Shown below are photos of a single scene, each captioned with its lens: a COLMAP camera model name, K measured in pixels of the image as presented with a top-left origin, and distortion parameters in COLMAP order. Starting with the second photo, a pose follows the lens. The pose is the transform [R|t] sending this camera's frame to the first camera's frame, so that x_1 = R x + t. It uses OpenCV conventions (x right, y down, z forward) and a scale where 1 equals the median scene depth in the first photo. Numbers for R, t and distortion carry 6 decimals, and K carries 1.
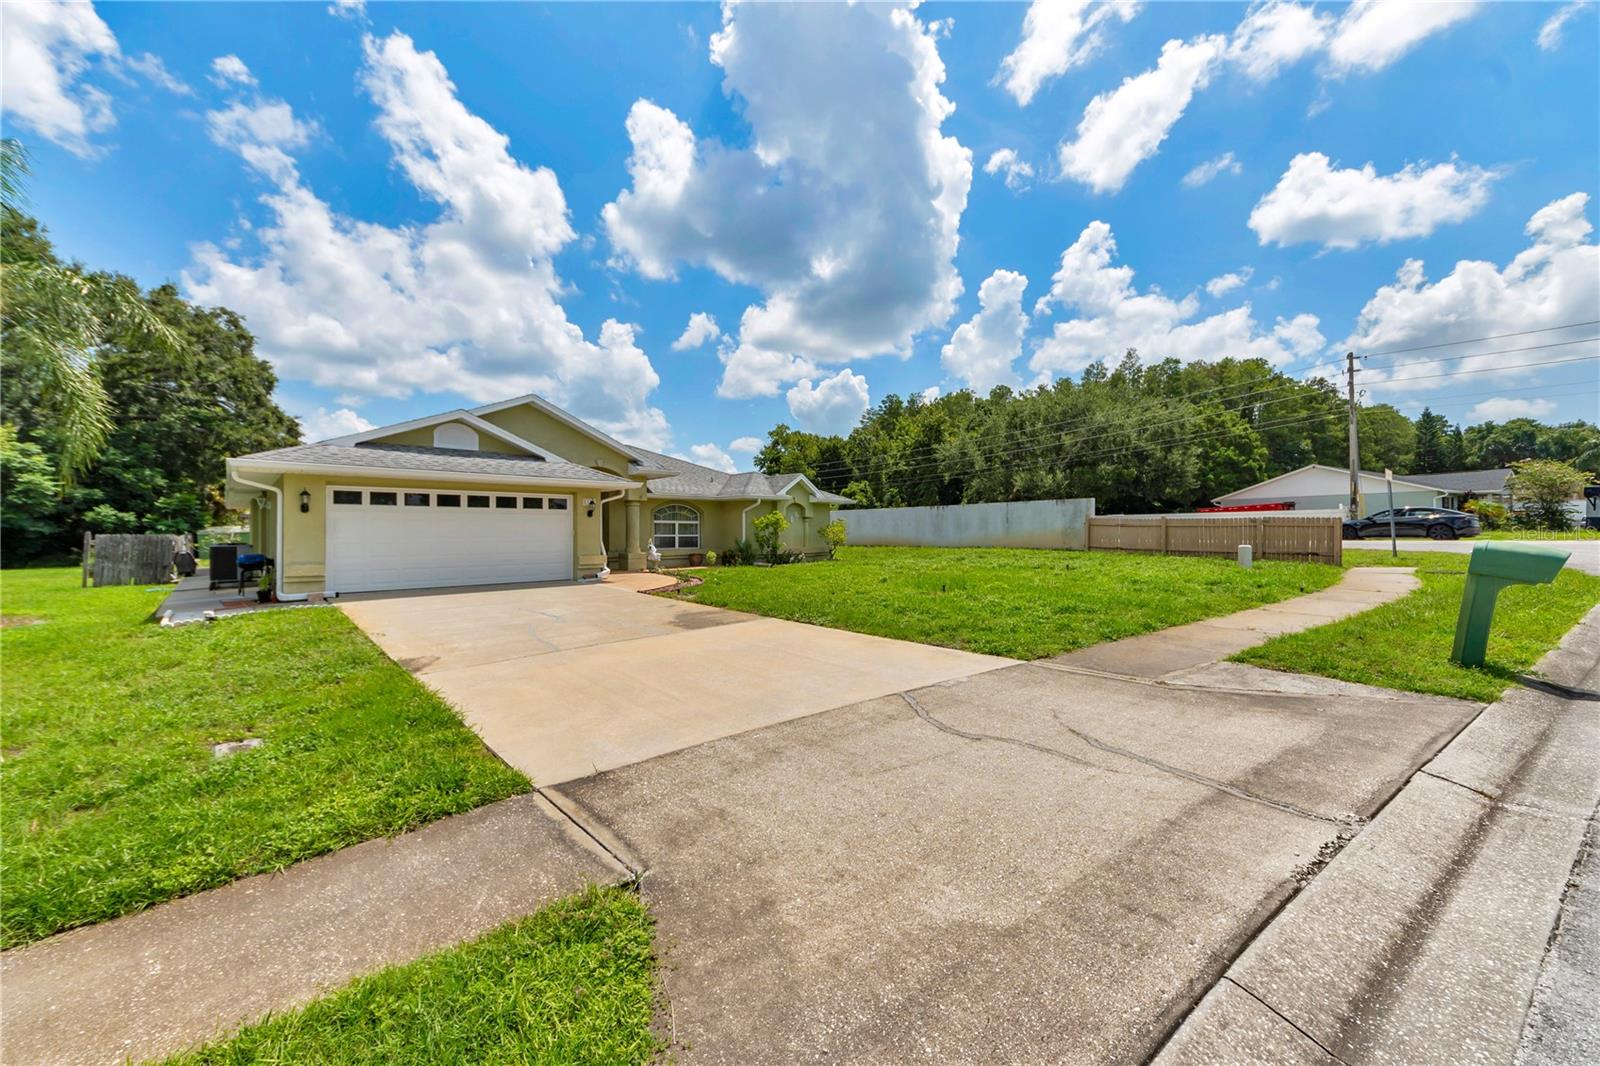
lens RADIAL K [[569.8, 0, 782.0], [0, 569.8, 524.1], [0, 0, 1]] dist [-0.024099, -0.000038]
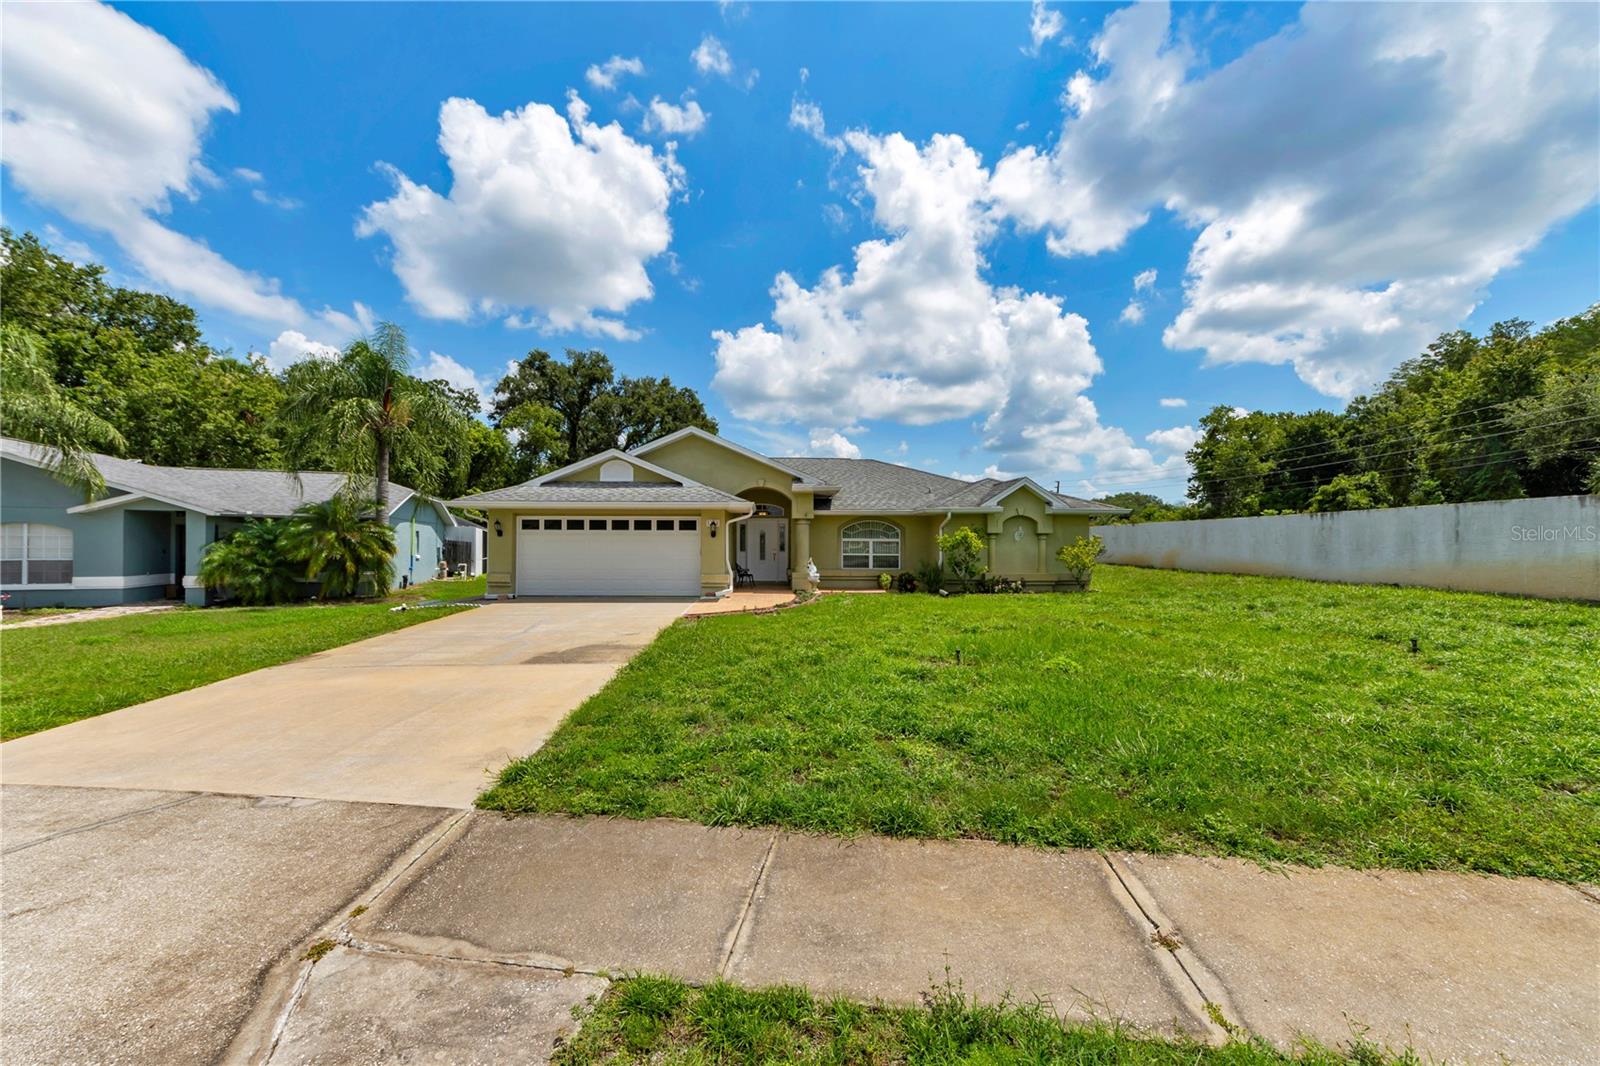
lens RADIAL K [[557.2, 0, 792.8], [0, 557.2, 533.2], [0, 0, 1]] dist [-0.000333, 0.000078]
pose [[0.744929, -0.002501, -0.667139, 0.177719], [0.001261, 0.999996, -0.002341, -0.007003], [0.667143, 0.000902, 0.744929, 0.133017]]
